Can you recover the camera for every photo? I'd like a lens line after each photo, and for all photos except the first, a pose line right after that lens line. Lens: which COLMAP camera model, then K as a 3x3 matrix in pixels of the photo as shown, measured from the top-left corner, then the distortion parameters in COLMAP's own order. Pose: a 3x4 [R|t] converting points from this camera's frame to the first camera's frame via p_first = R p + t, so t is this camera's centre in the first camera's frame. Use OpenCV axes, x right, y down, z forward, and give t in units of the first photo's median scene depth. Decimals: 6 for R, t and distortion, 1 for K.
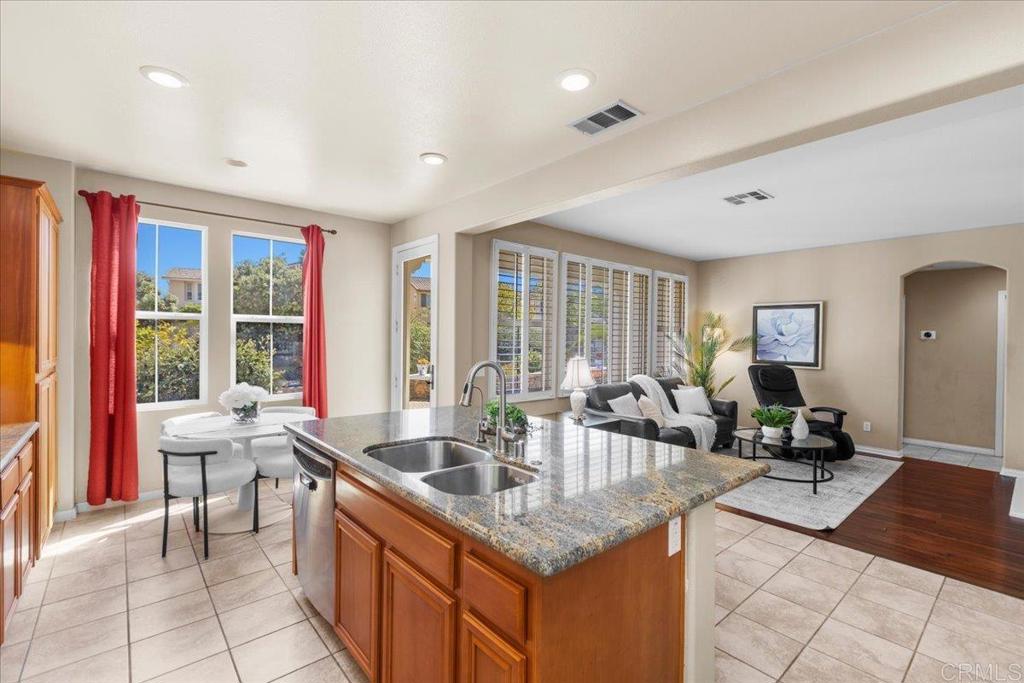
lens RADIAL K [[462.9, 0, 513.7], [0, 462.9, 337.6], [0, 0, 1]] dist [0.011140, -0.002275]
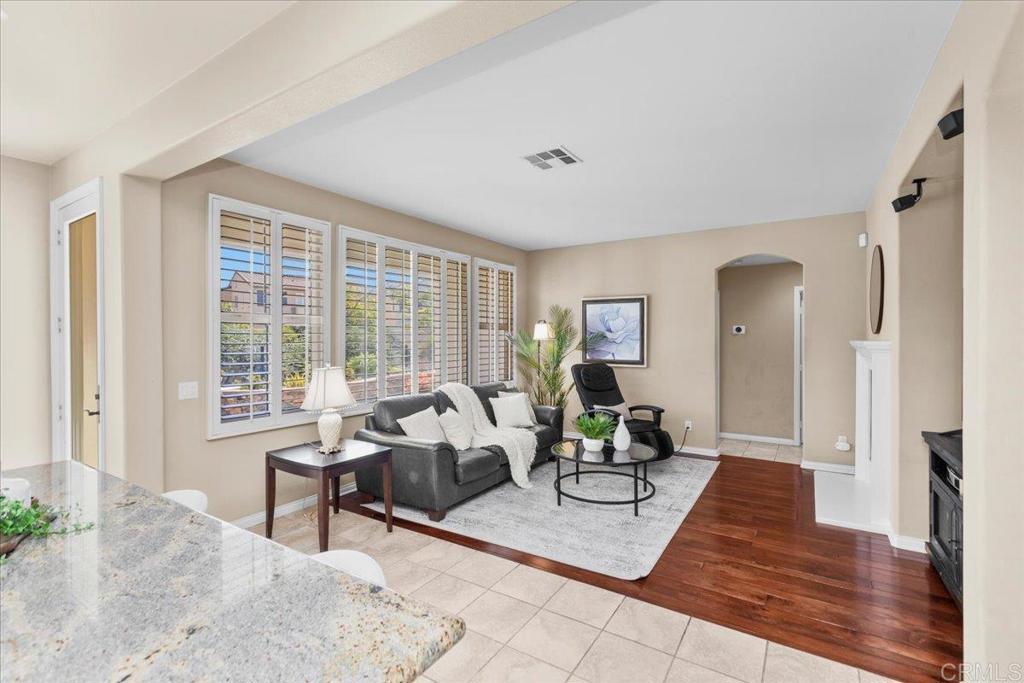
lens RADIAL K [[462.9, 0, 516.6], [0, 462.9, 338.8], [0, 0, 1]] dist [0.011140, -0.002275]
pose [[0.959769, -0.017495, 0.280246, 0.167466], [0.017217, 0.999846, 0.003455, 0.002784], [-0.280264, 0.001509, 0.959922, 0.197117]]
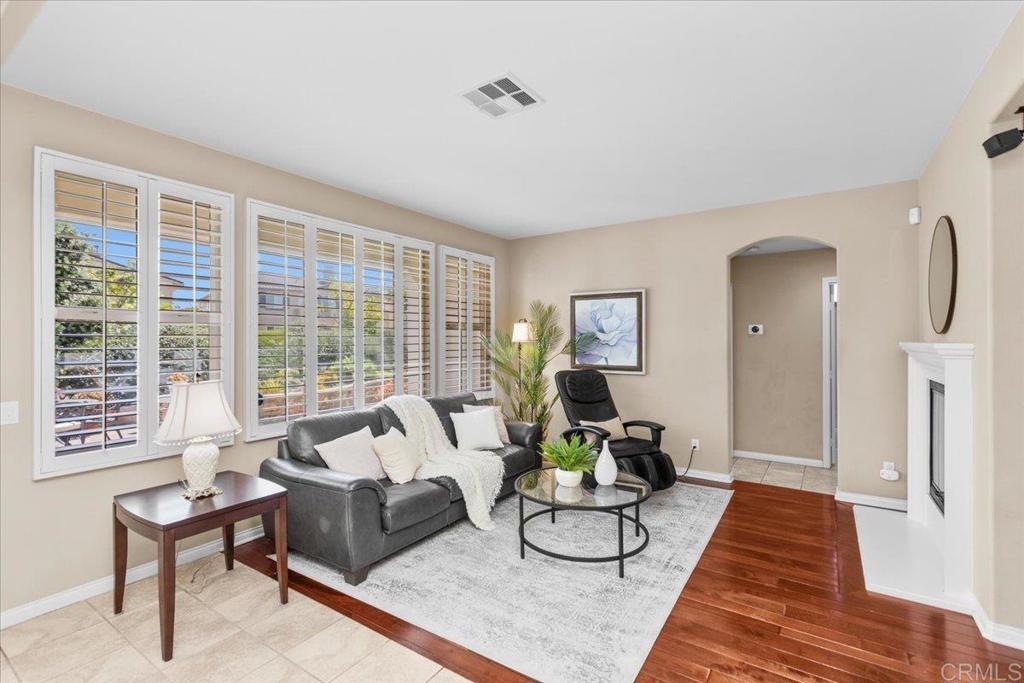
lens RADIAL K [[462.9, 0, 516.0], [0, 462.9, 339.5], [0, 0, 1]] dist [0.011140, -0.002275]
pose [[0.966337, -0.019900, 0.256510, 0.281791], [0.020152, 0.999796, 0.001646, 0.003208], [-0.256490, 0.003578, 0.966540, 0.333806]]
